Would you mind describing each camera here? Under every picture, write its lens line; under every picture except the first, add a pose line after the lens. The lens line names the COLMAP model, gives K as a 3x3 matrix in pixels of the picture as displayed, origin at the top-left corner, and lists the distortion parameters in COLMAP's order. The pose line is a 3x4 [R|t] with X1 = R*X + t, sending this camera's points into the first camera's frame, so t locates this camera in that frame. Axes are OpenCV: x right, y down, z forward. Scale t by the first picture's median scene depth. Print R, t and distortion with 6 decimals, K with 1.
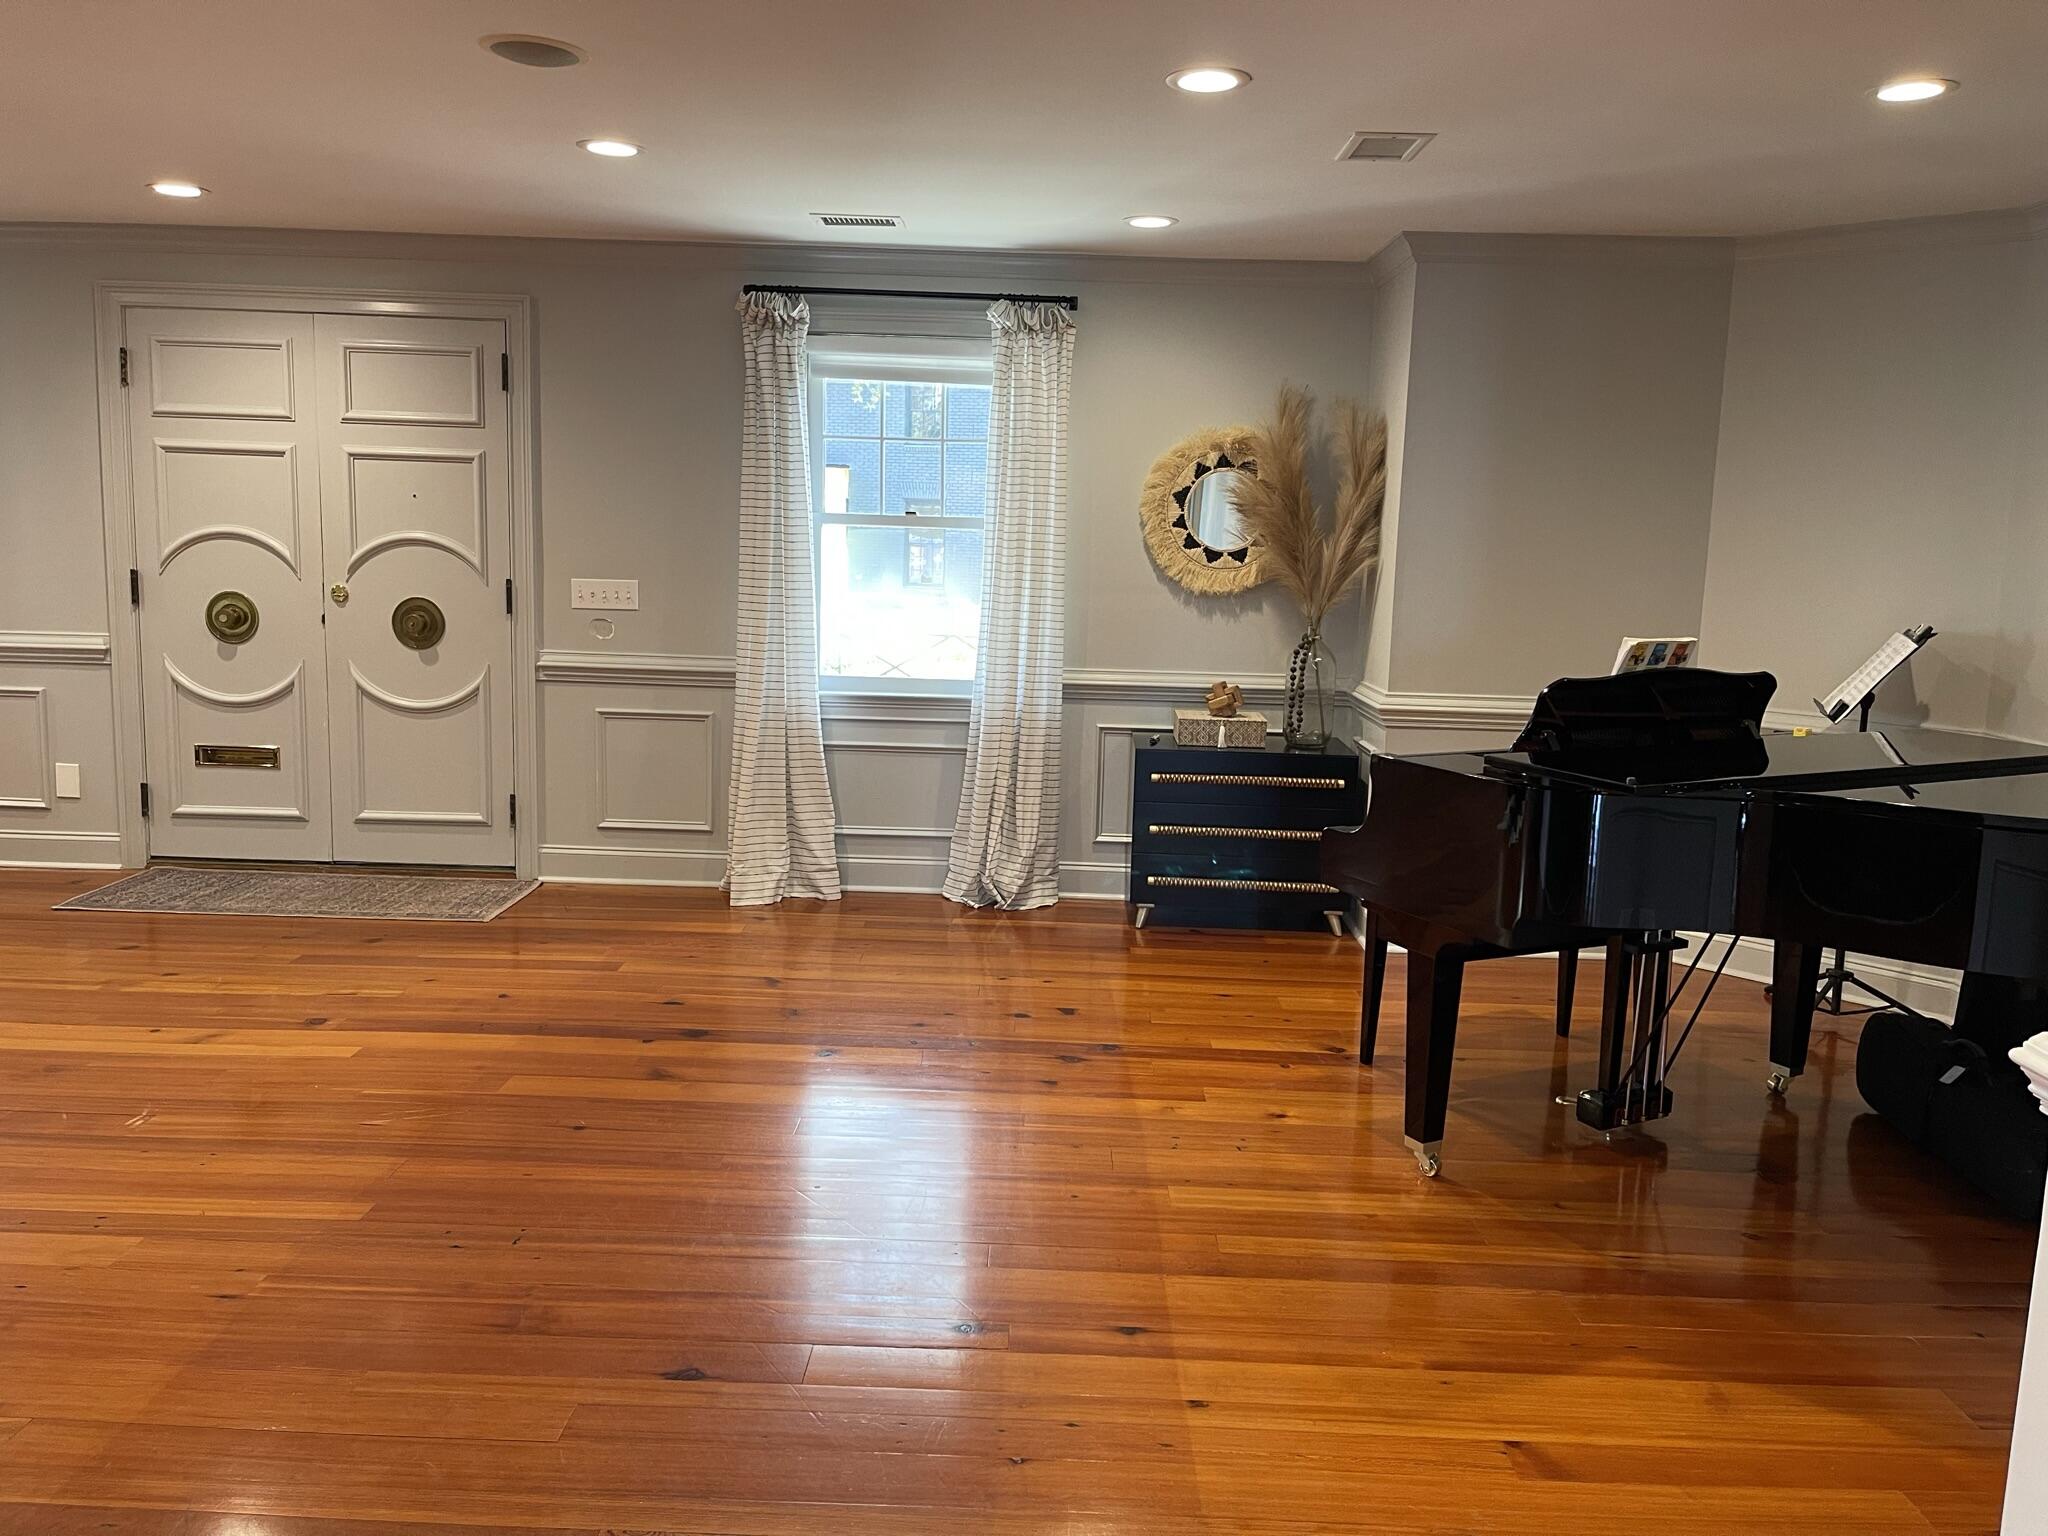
lens RADIAL K [[1545.3, 0, 1024.0], [0, 1545.3, 768.0], [0, 0, 1]] dist [0.037070, -0.033464]
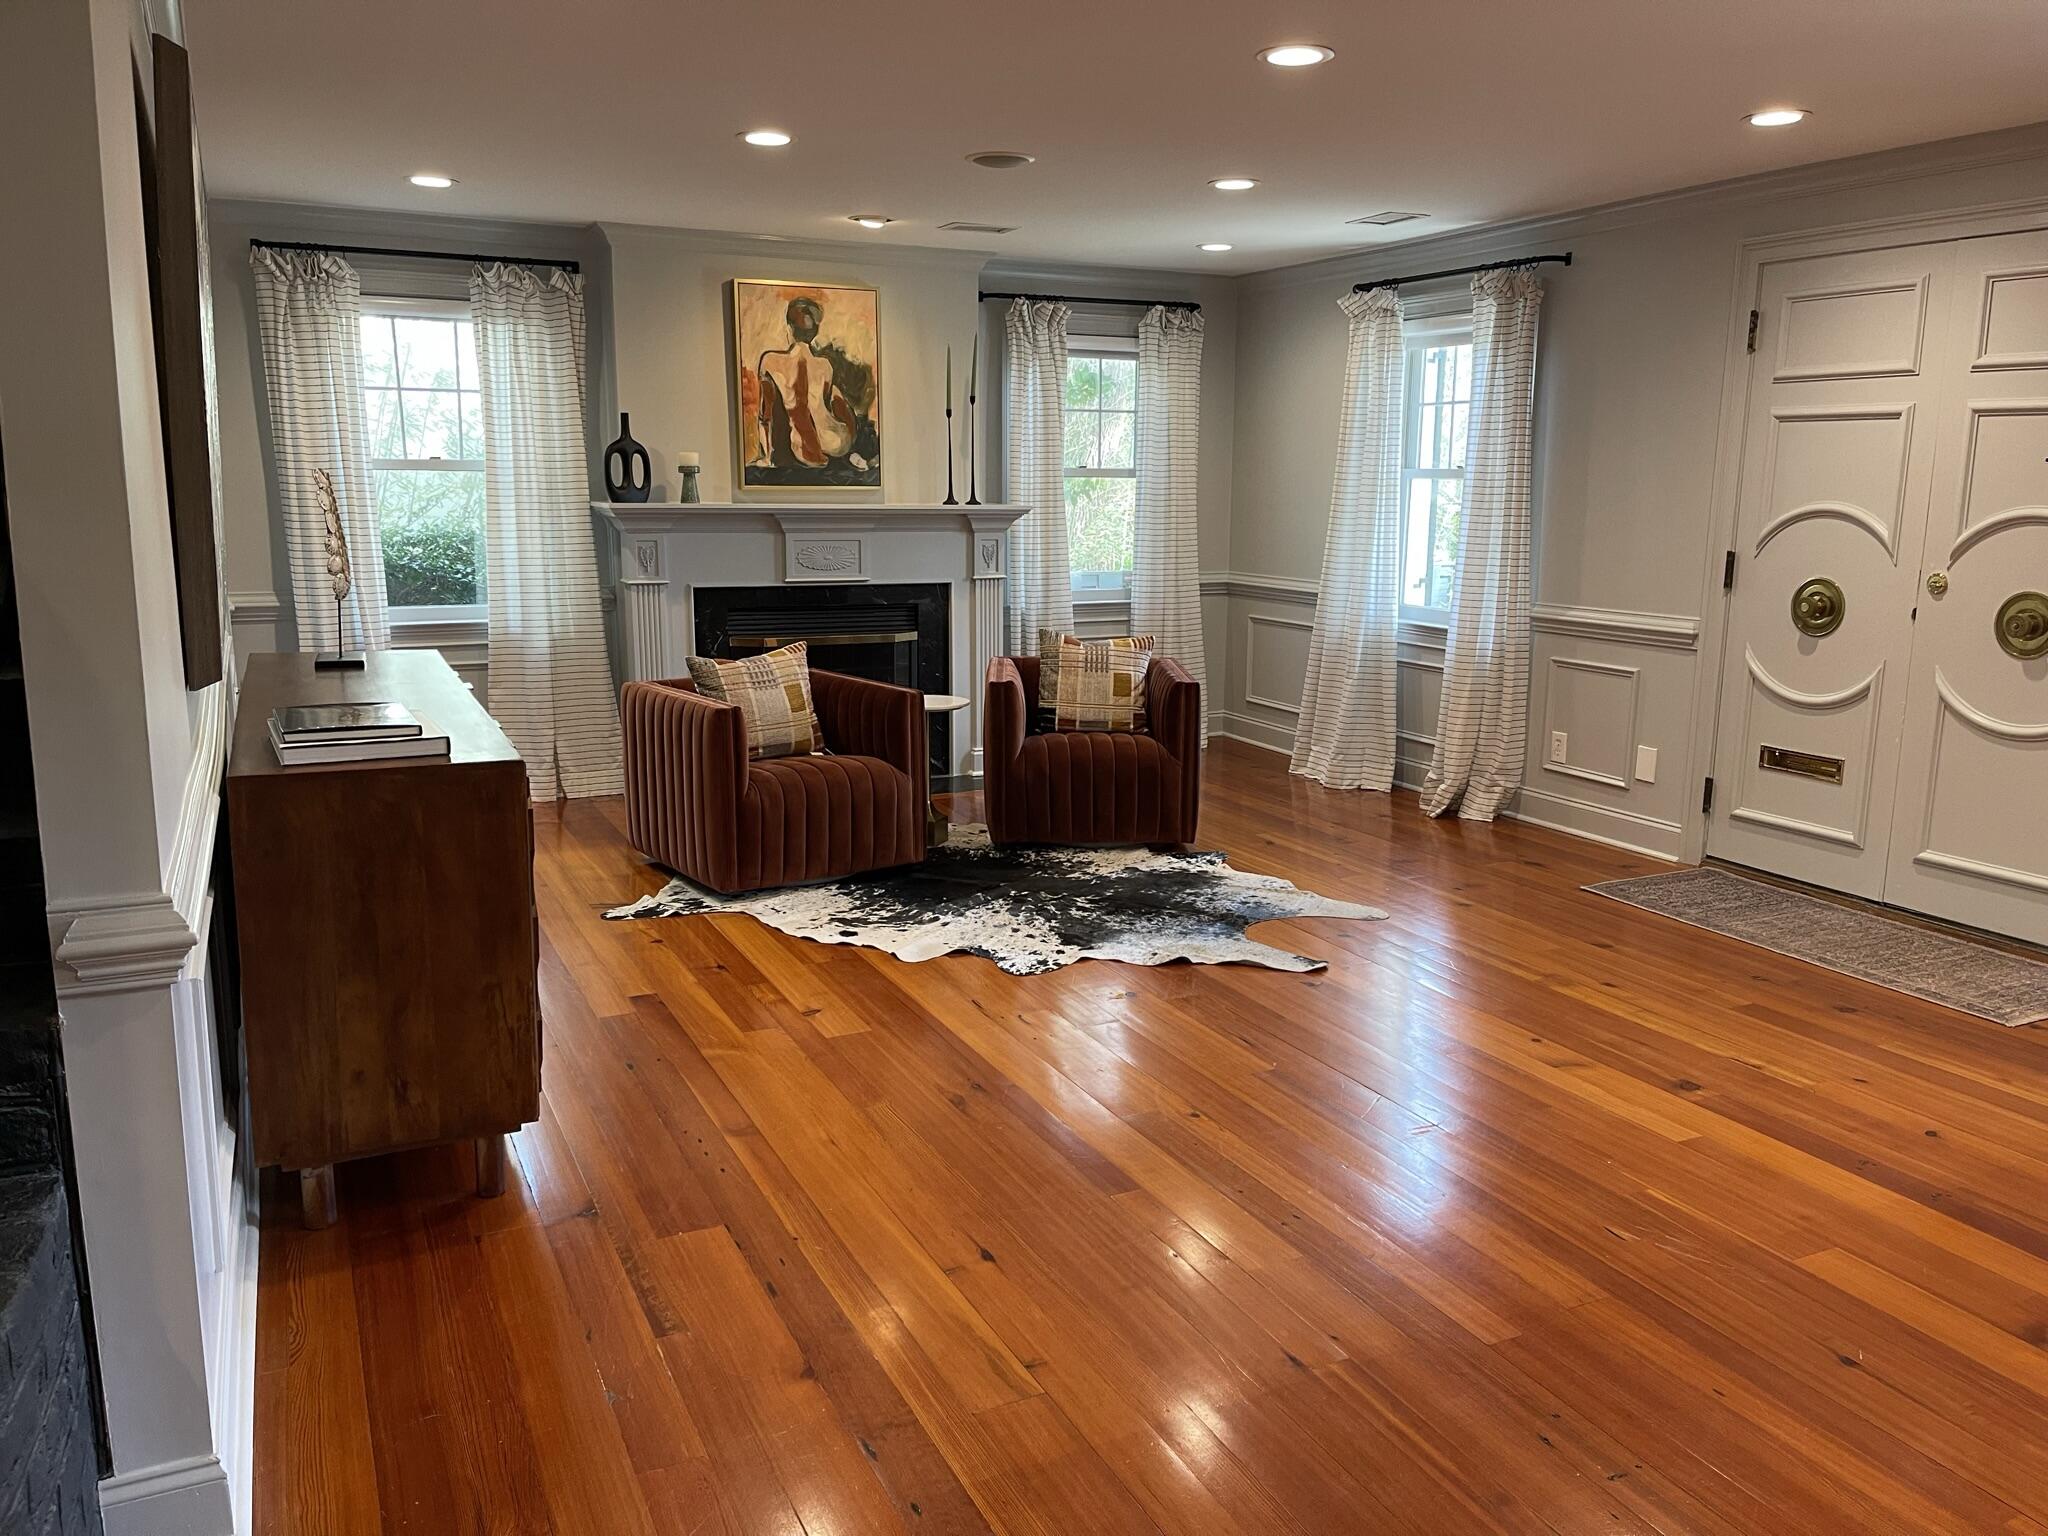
lens RADIAL K [[1545.3, 0, 1024.0], [0, 1545.3, 768.0], [0, 0, 1]] dist [0.037070, -0.033464]
pose [[0.458597, 0.140968, -0.877392, 0.073099], [-0.132685, 0.987132, 0.089248, -0.026537], [0.878683, 0.075488, 0.471400, 0.203599]]
